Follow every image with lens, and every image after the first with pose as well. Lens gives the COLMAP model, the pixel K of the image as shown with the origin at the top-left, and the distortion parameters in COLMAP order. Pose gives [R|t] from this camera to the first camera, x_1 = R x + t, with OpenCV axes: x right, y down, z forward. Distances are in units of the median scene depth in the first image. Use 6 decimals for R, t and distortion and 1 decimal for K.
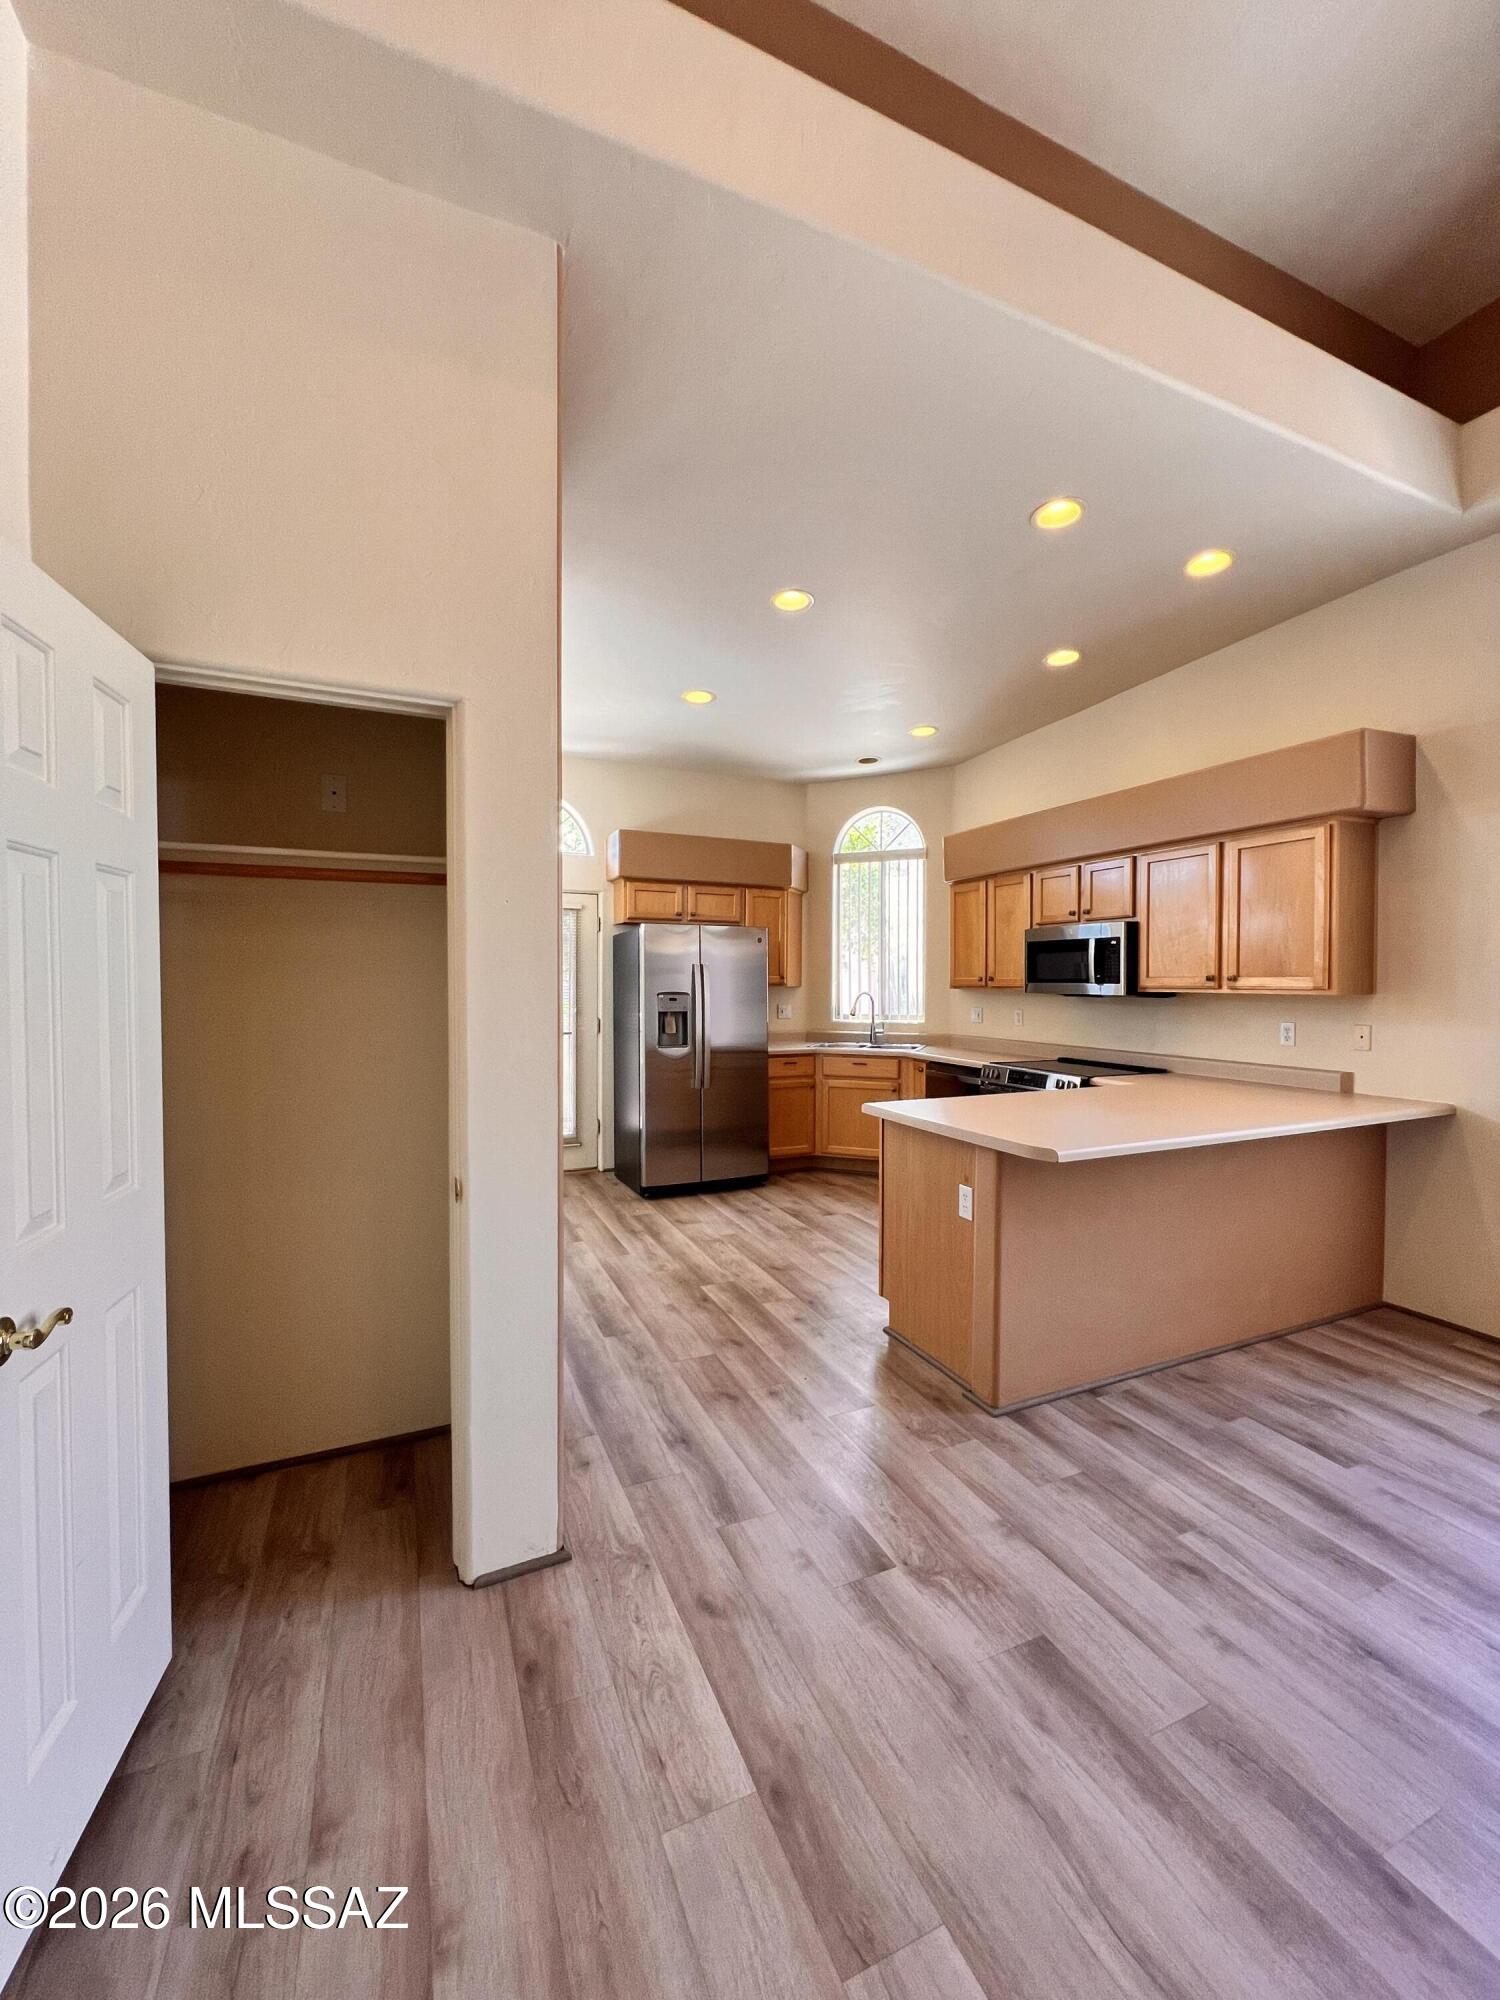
lens RADIAL K [[798.9, 0, 746.1], [0, 798.9, 1000.4], [0, 0, 1]] dist [-0.000320, -0.000187]
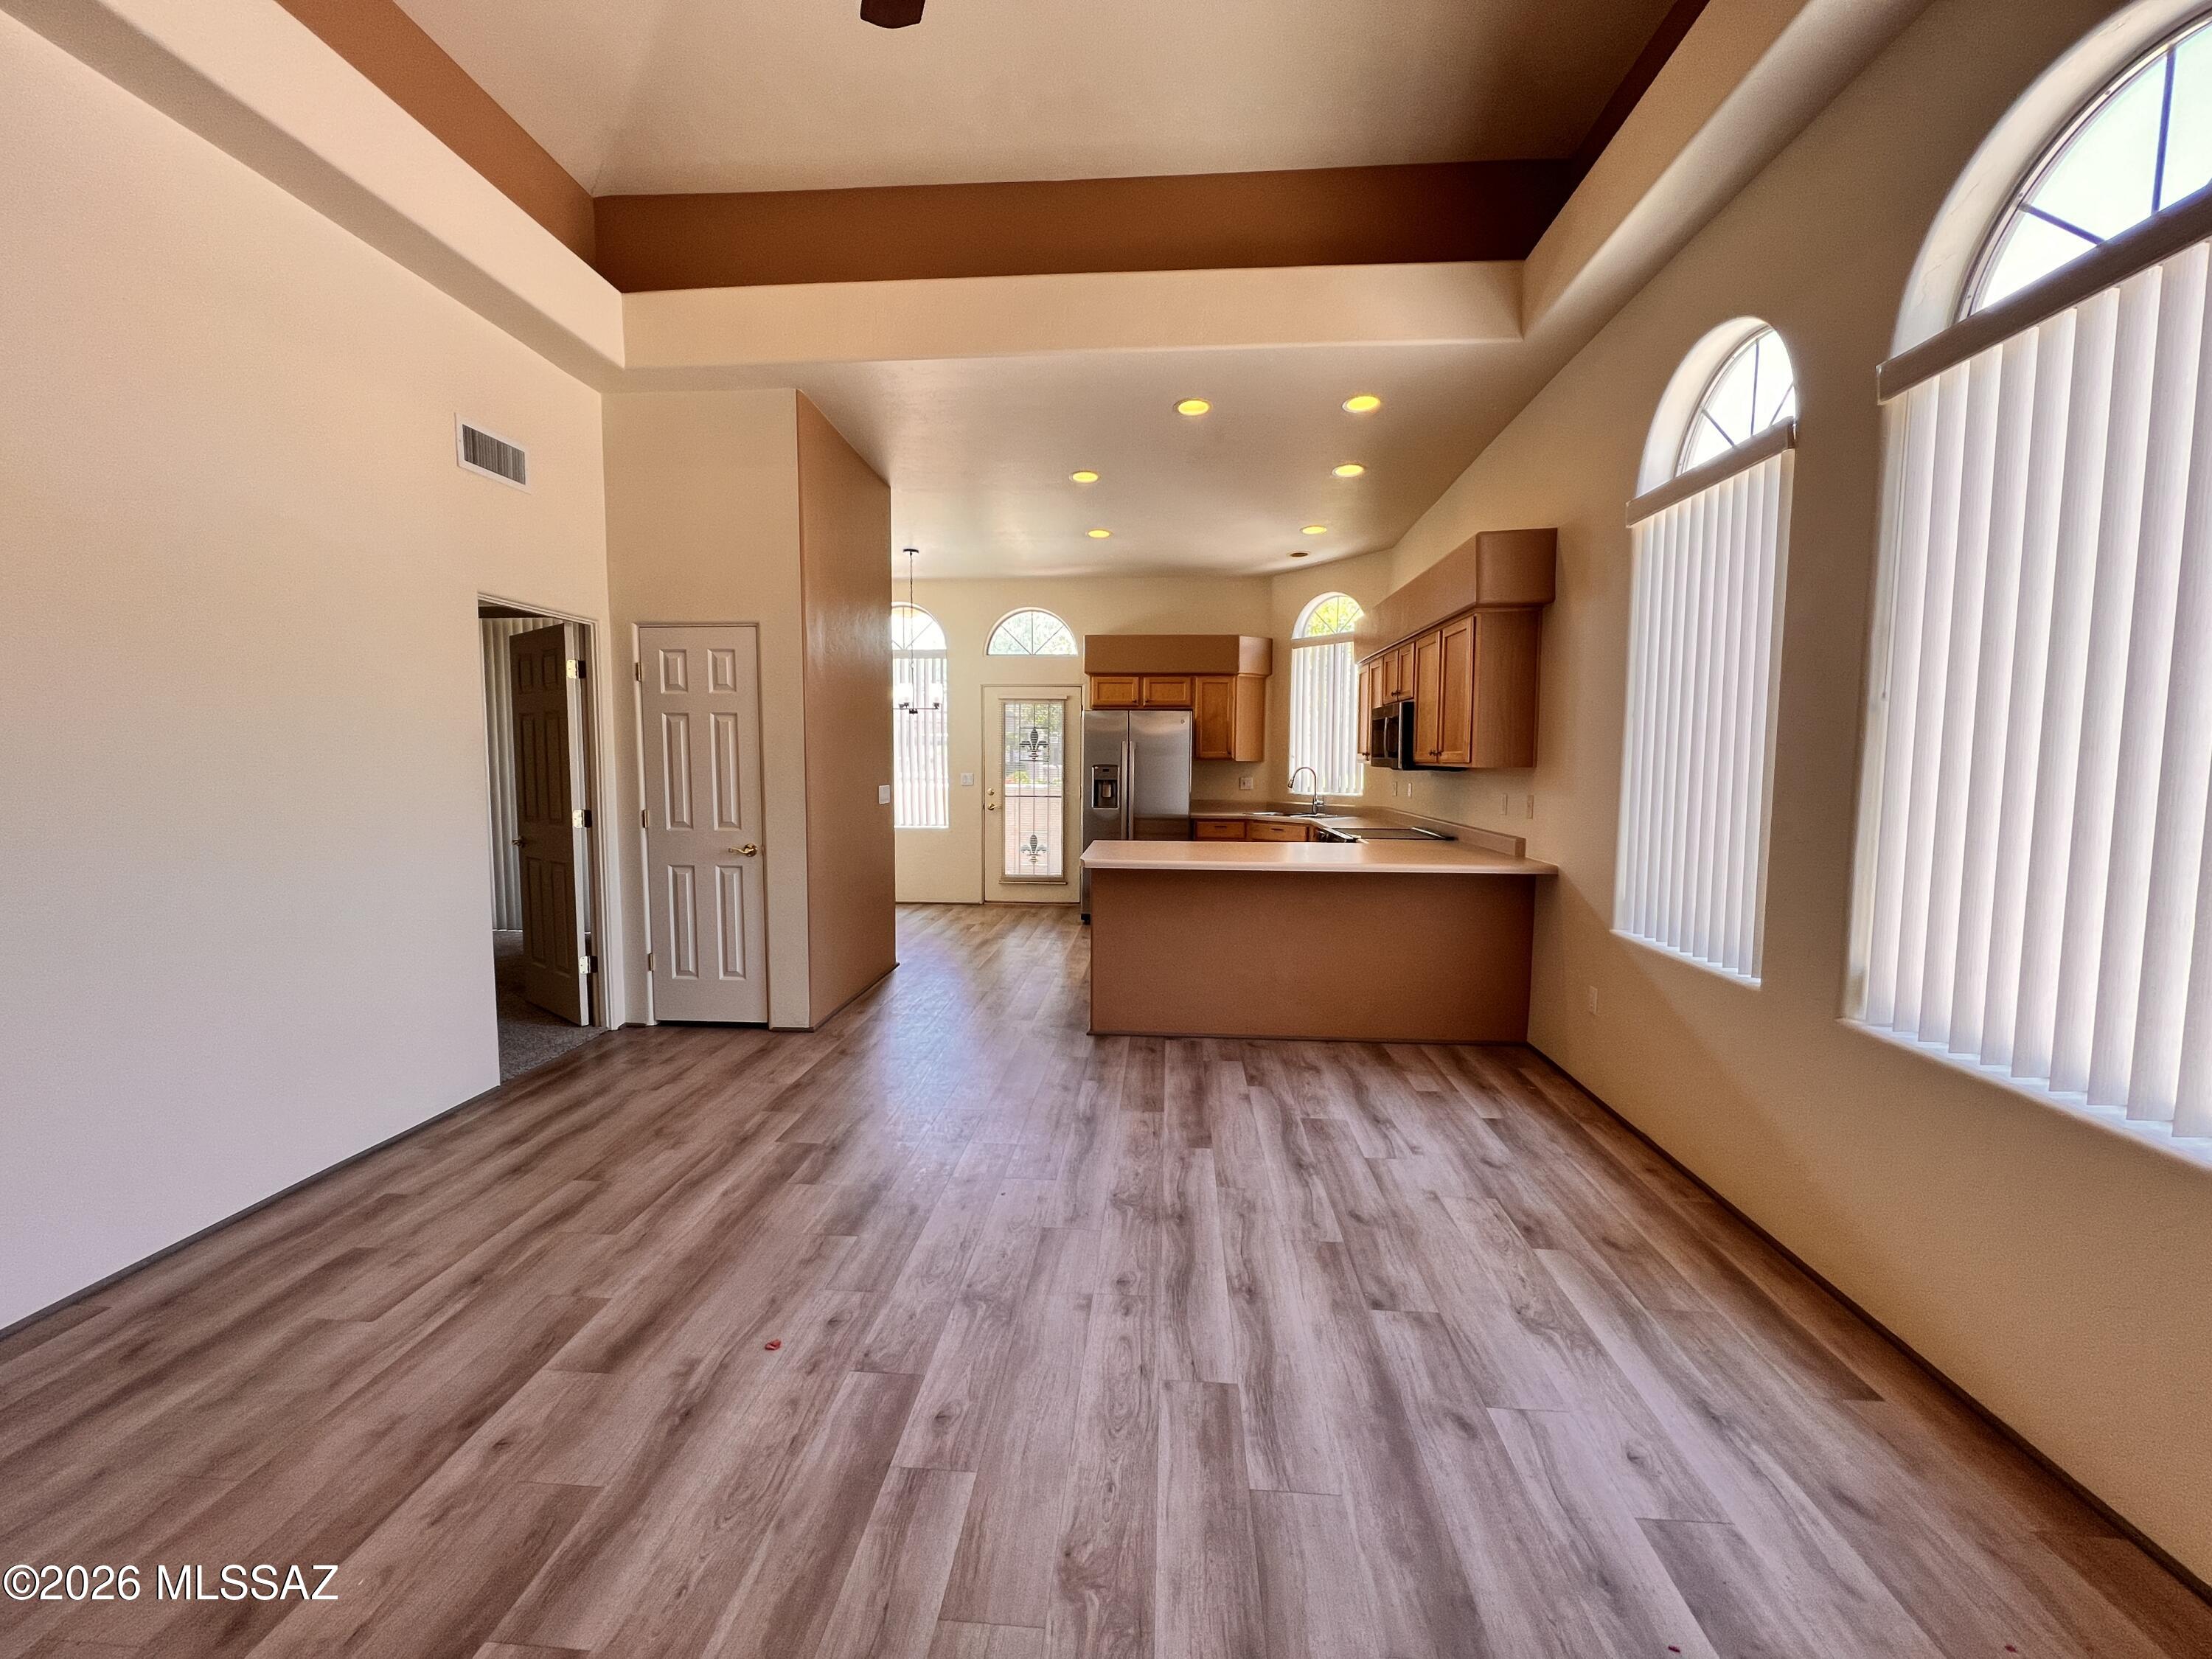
lens RADIAL K [[883.5, 0, 1092.1], [0, 883.5, 828.6], [0, 0, 1]] dist [-0.000320, -0.000187]
pose [[0.878012, 0.040372, -0.476932, 1.123261], [-0.014586, 0.998230, 0.057648, 0.020858], [0.478416, -0.043659, 0.877047, -0.486503]]
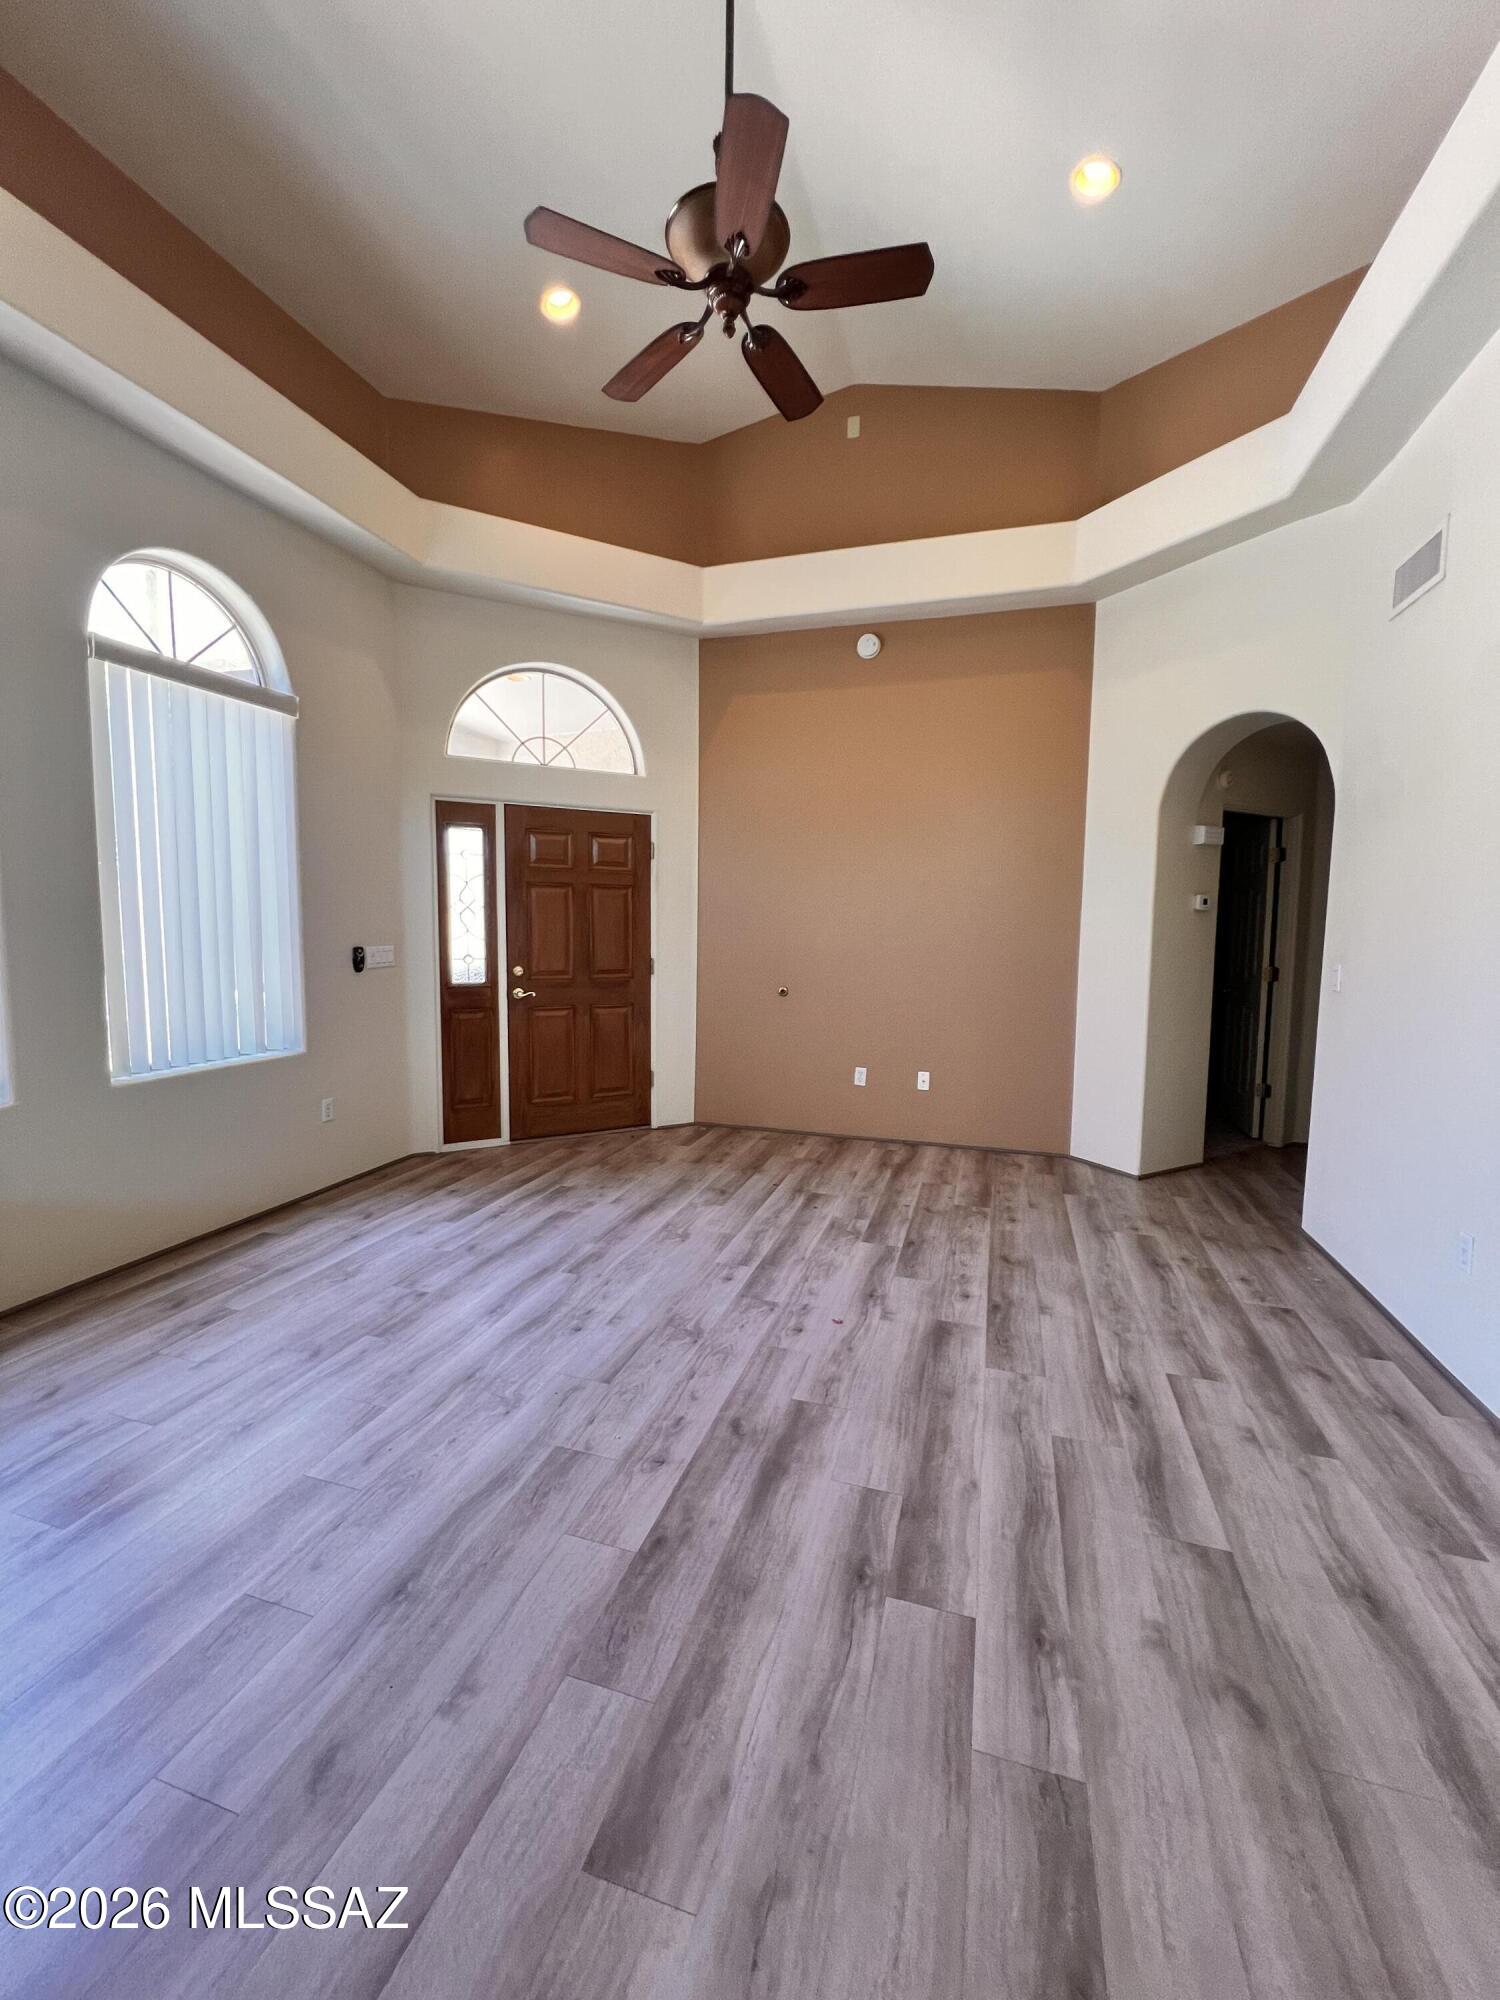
lens RADIAL K [[798.9, 0, 756.3], [0, 798.9, 992.9], [0, 0, 1]] dist [-0.000320, -0.000187]
pose [[-0.760070, -0.066635, 0.646416, -0.078795], [0.003115, 0.994344, 0.106164, -0.000725], [-0.649834, 0.082706, -0.755563, 0.899602]]
